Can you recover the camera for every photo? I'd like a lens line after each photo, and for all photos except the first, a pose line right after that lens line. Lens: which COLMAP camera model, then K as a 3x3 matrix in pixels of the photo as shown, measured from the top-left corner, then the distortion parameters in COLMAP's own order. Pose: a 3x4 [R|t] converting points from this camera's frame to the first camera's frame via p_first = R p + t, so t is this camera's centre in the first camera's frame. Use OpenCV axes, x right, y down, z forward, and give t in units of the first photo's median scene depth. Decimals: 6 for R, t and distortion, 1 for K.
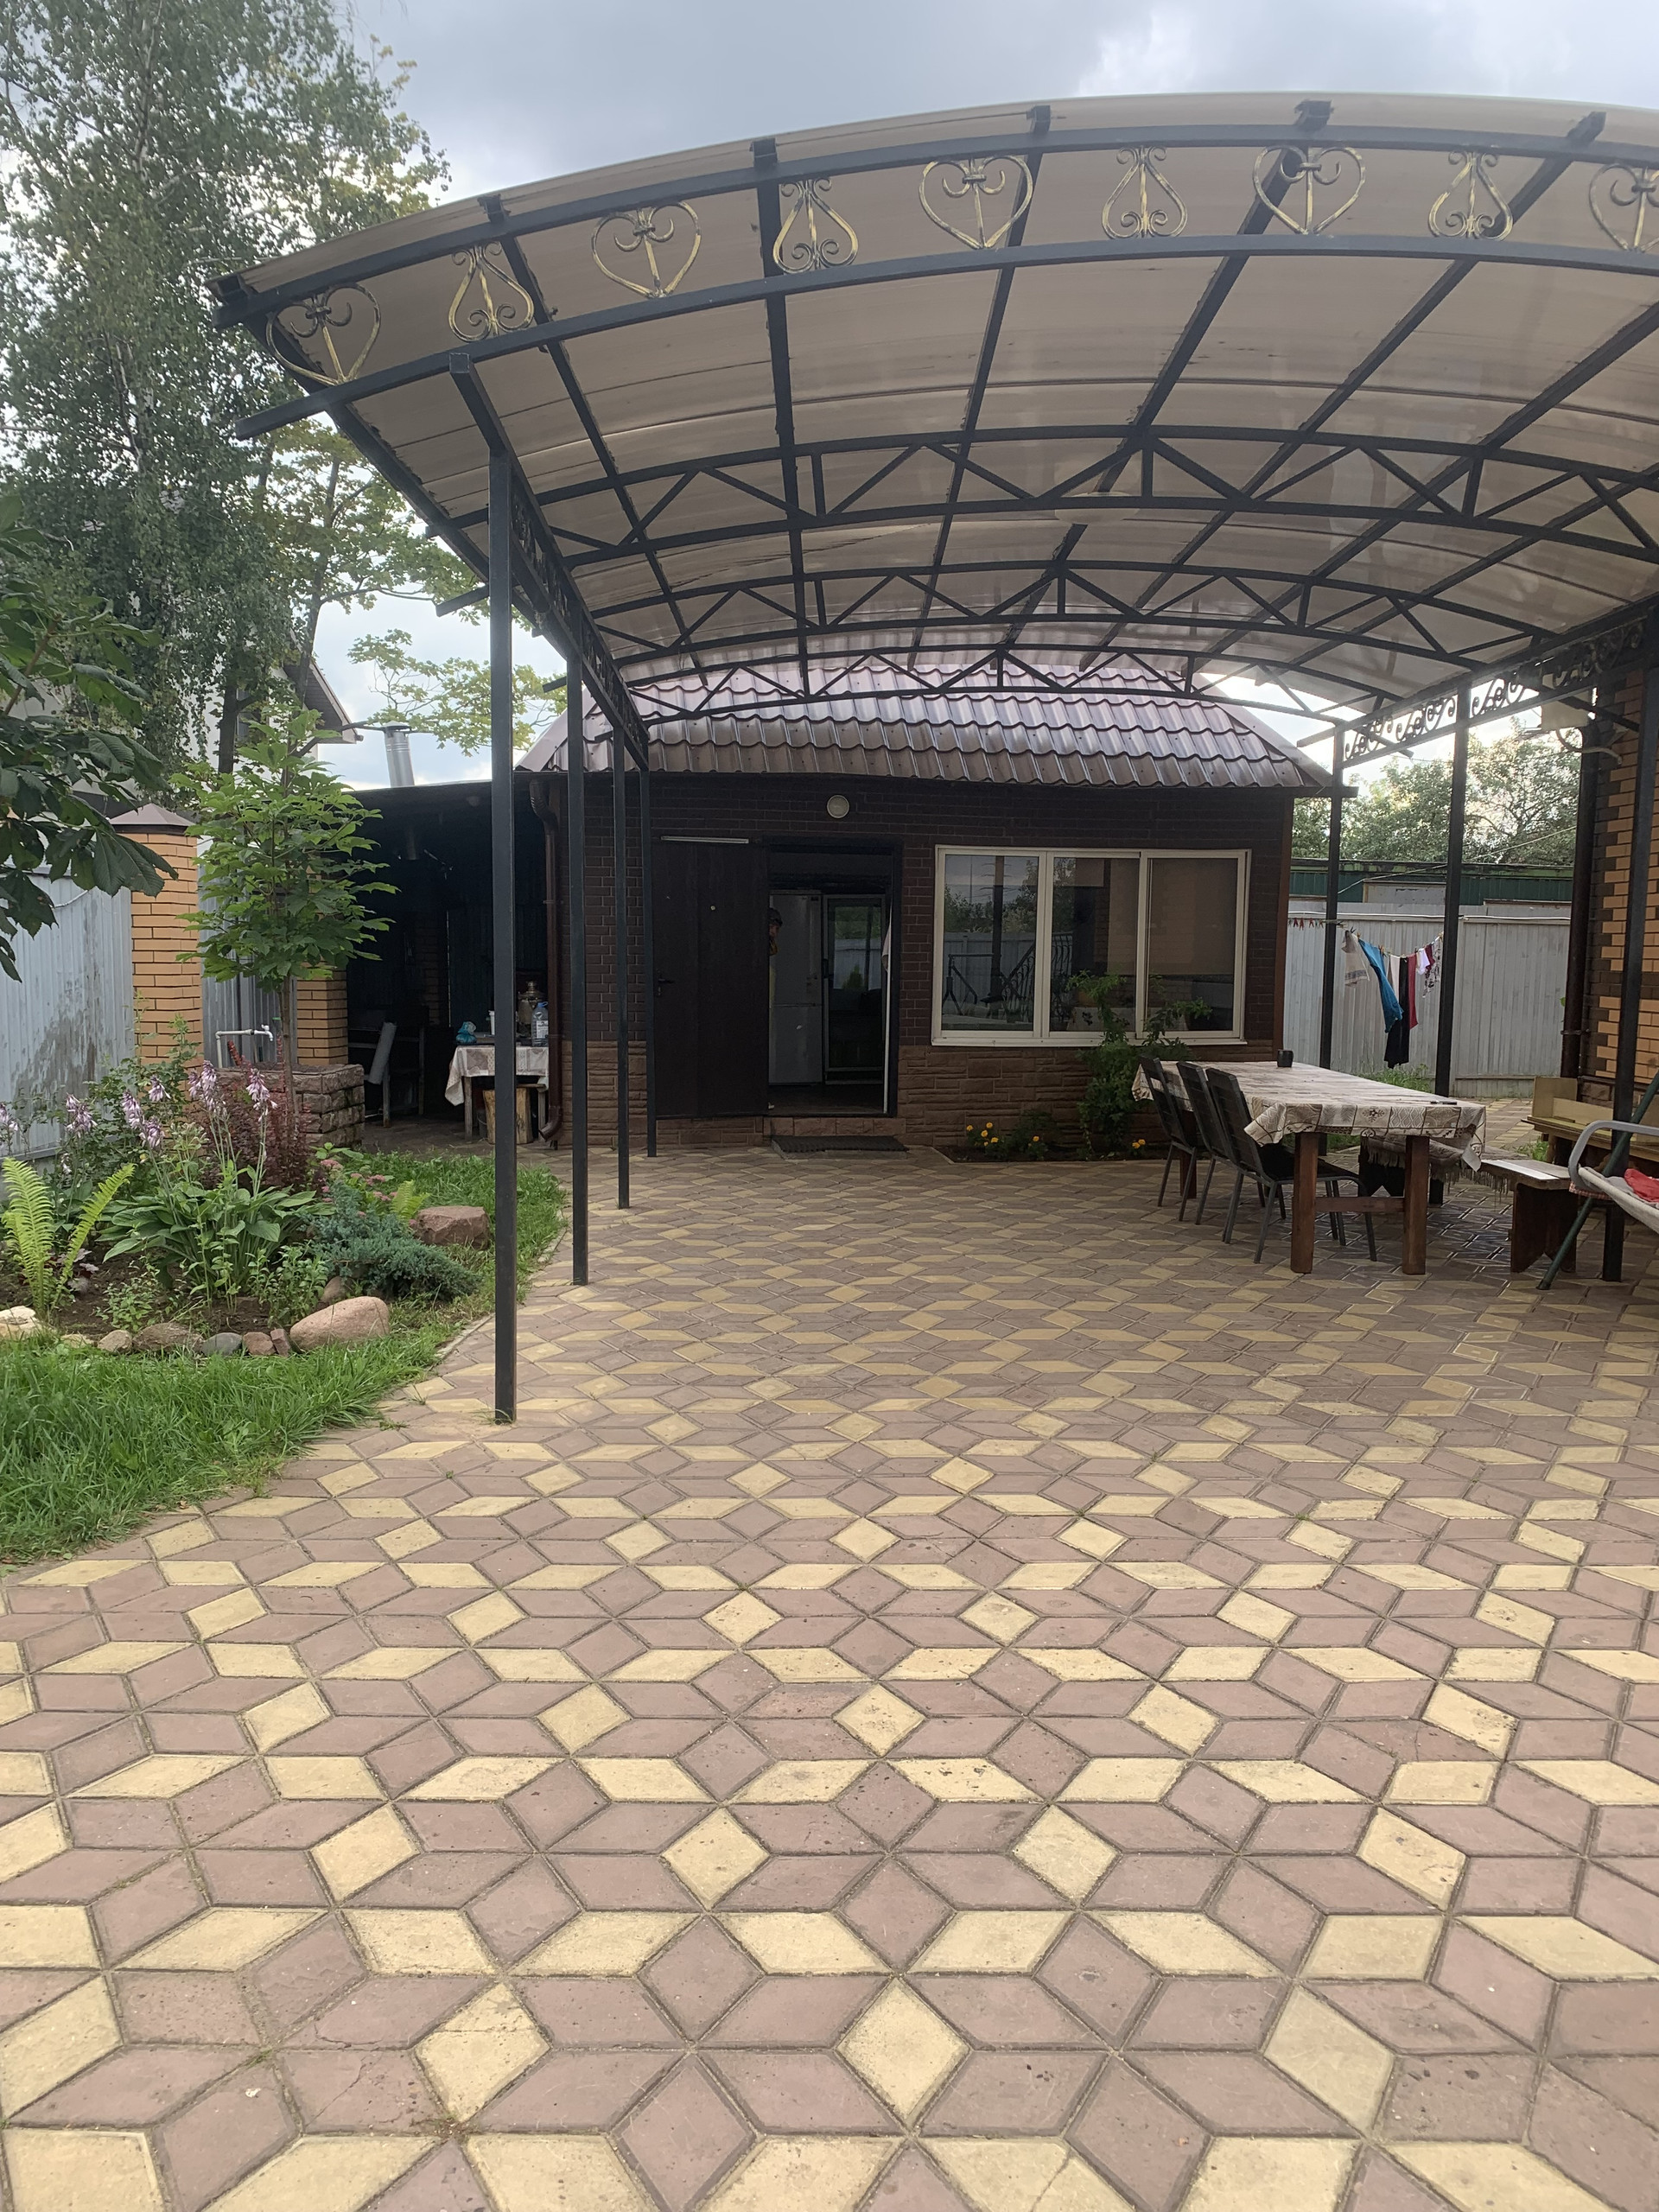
lens RADIAL K [[1691.6, 0, 808.9], [0, 1691.6, 1124.8], [0, 0, 1]] dist [0.027822, -0.023712]
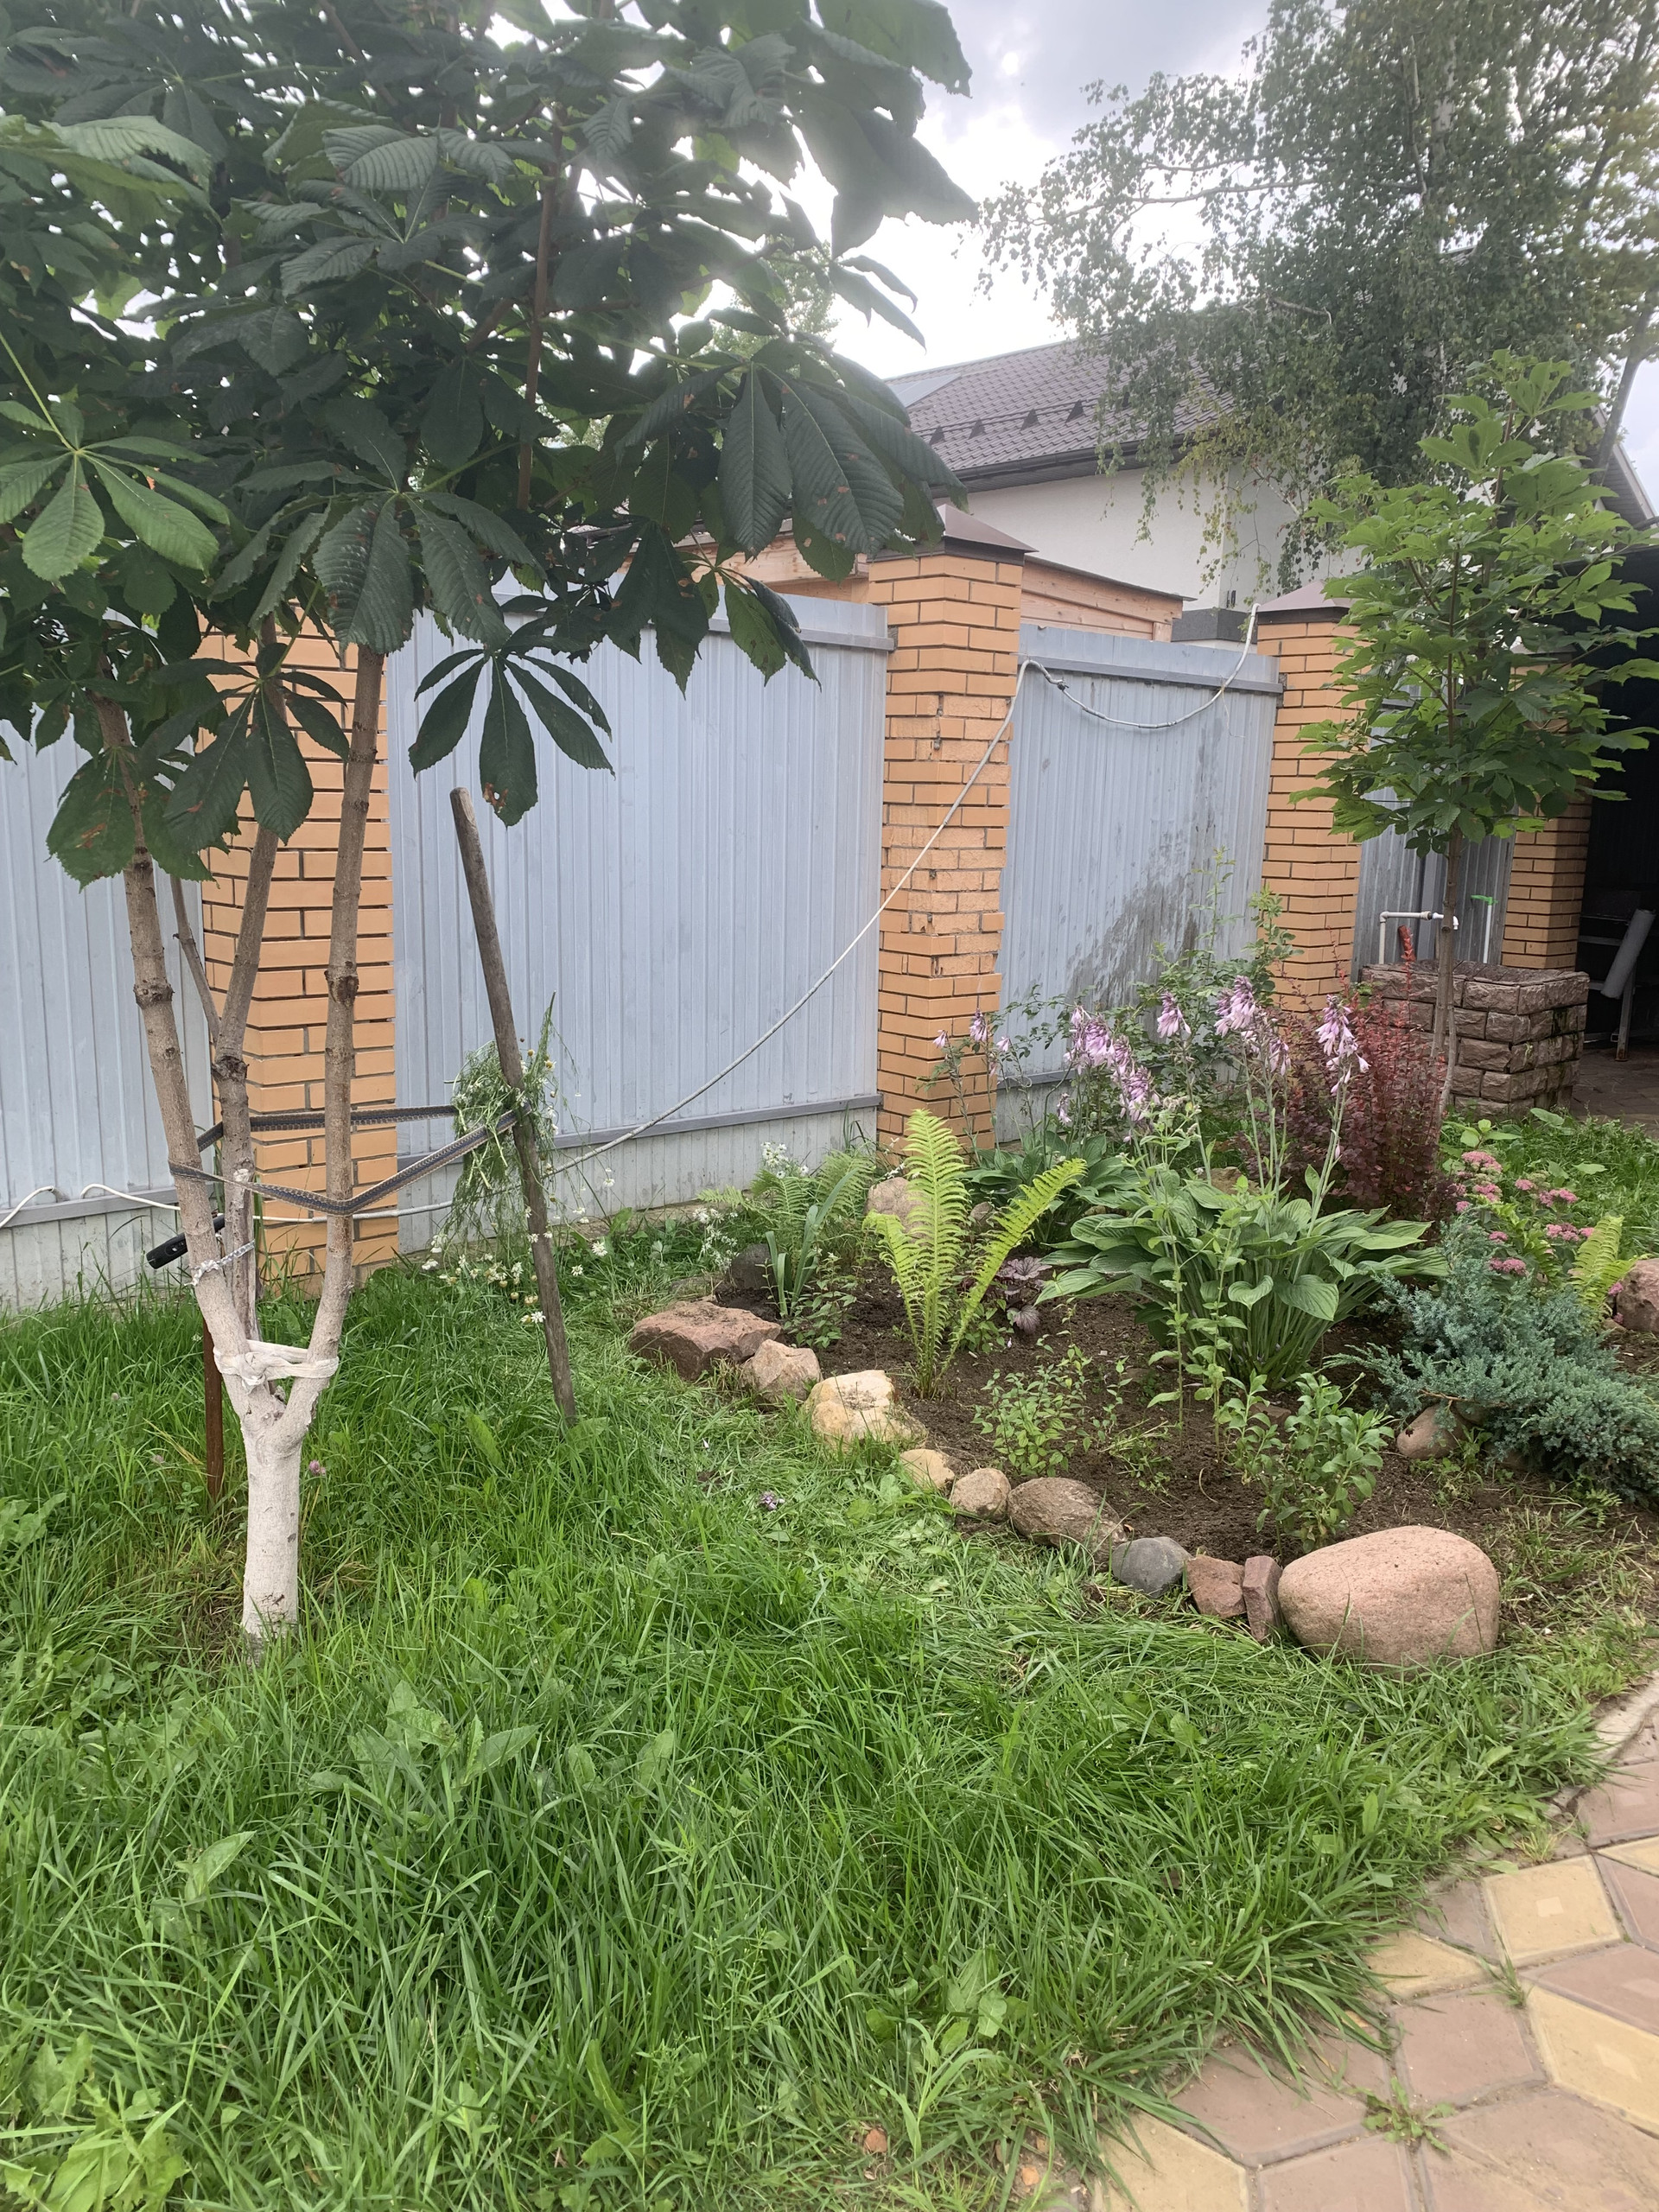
lens RADIAL K [[1691.6, 0, 846.6], [0, 1691.6, 1120.2], [0, 0, 1]] dist [0.027822, -0.023712]
pose [[0.770386, 0.131944, -0.623776, -0.061457], [-0.085703, 0.990904, 0.103754, -0.021410], [0.631792, -0.026471, 0.774686, 0.284672]]
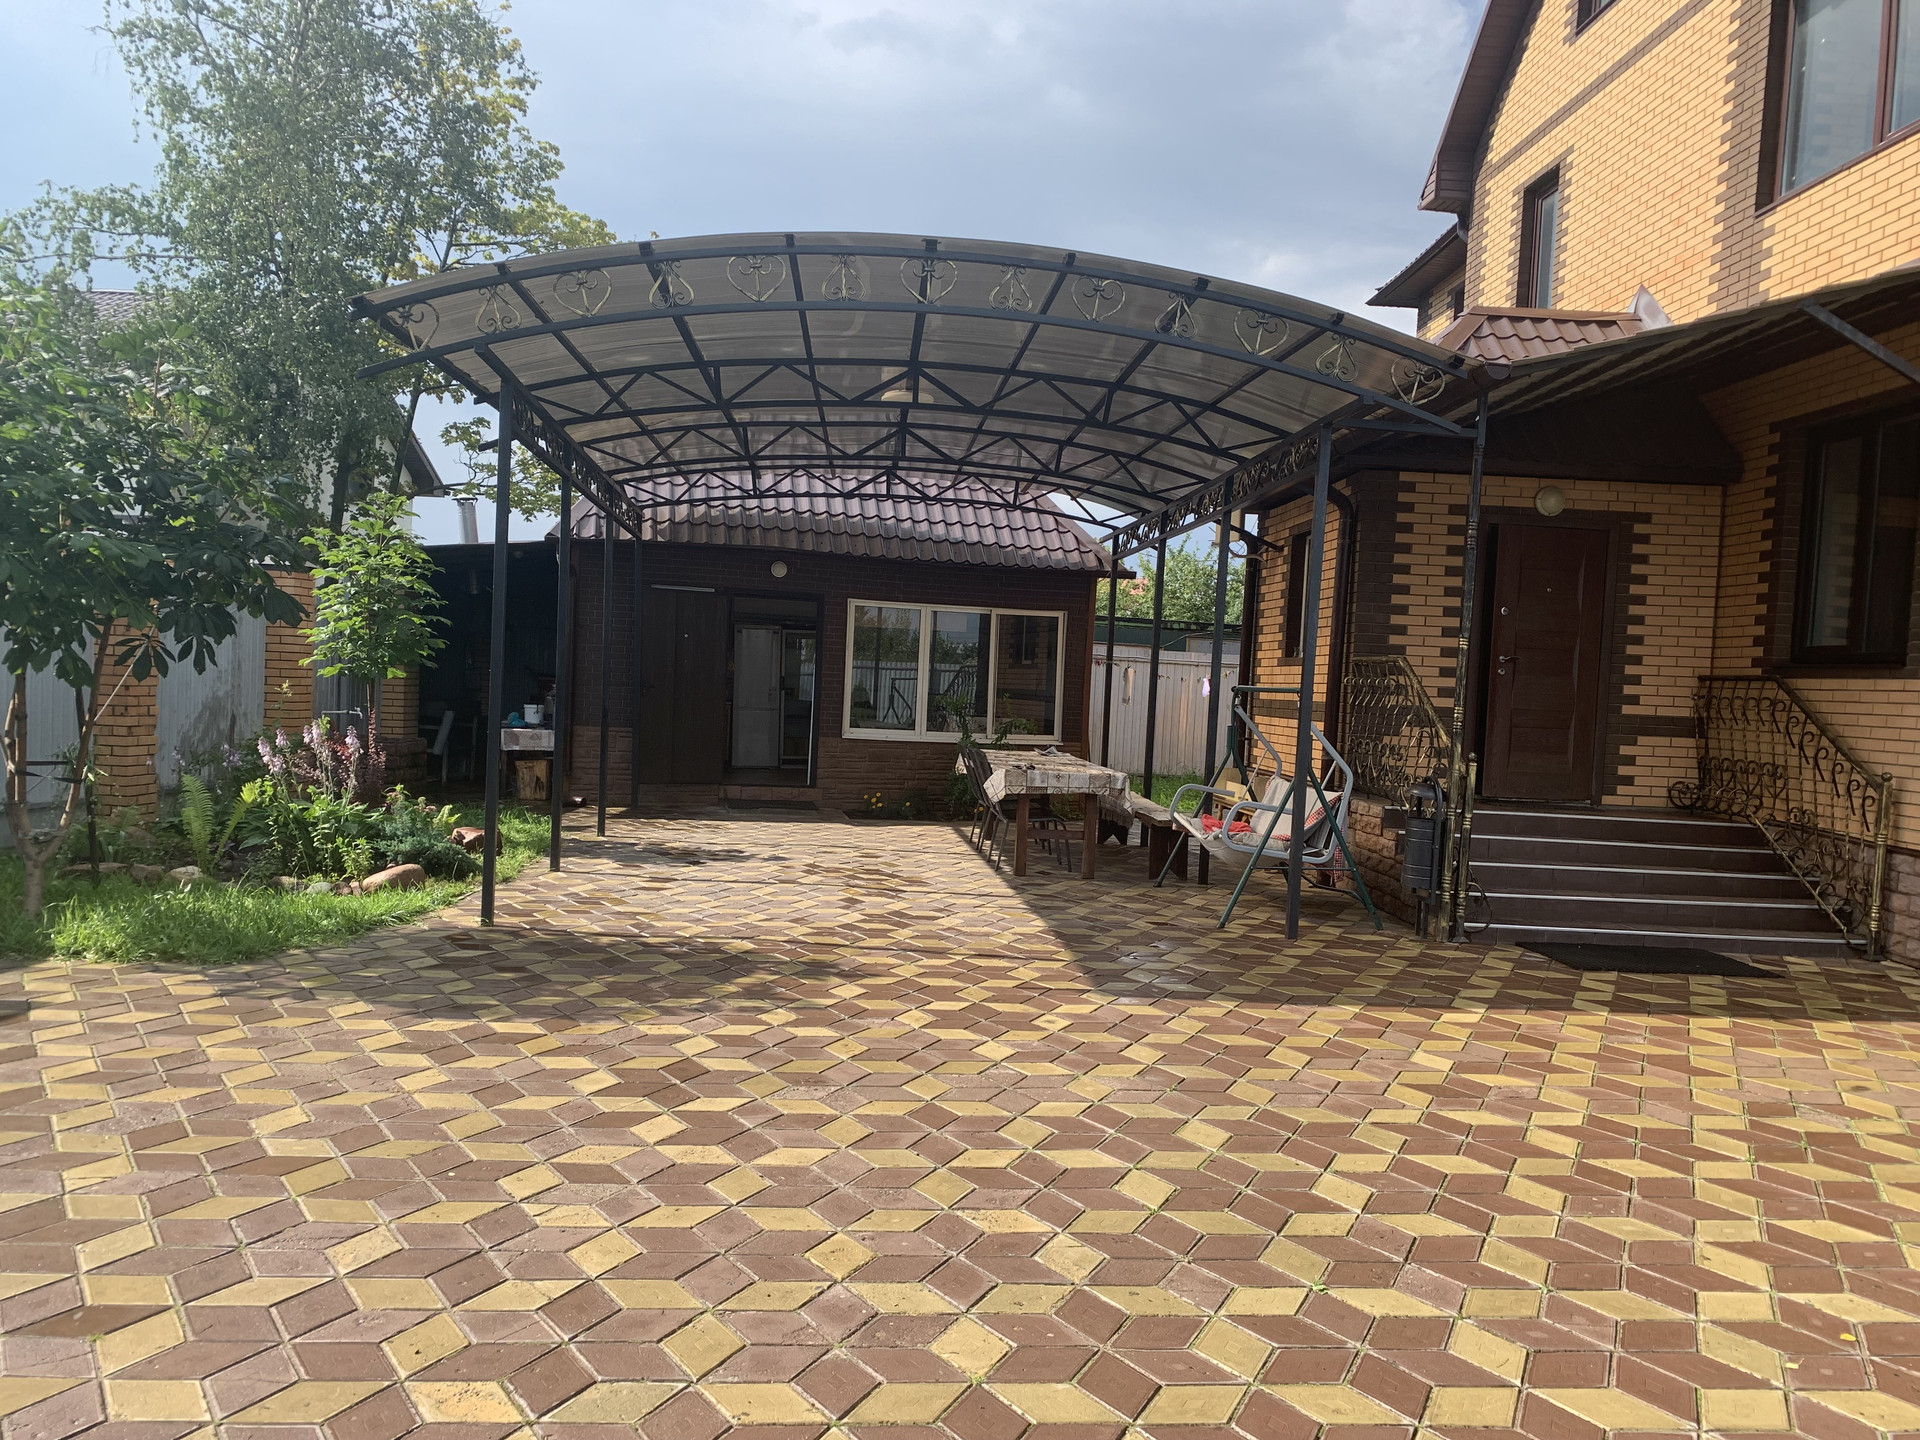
lens RADIAL K [[1468.3, 0, 965.4], [0, 1468.3, 739.0], [0, 0, 1]] dist [0.027822, -0.023712]
pose [[0.996296, 0.030666, 0.080330, 0.081468], [-0.025472, 0.997567, -0.064896, 0.032463], [-0.082125, 0.062610, 0.994653, -0.247809]]
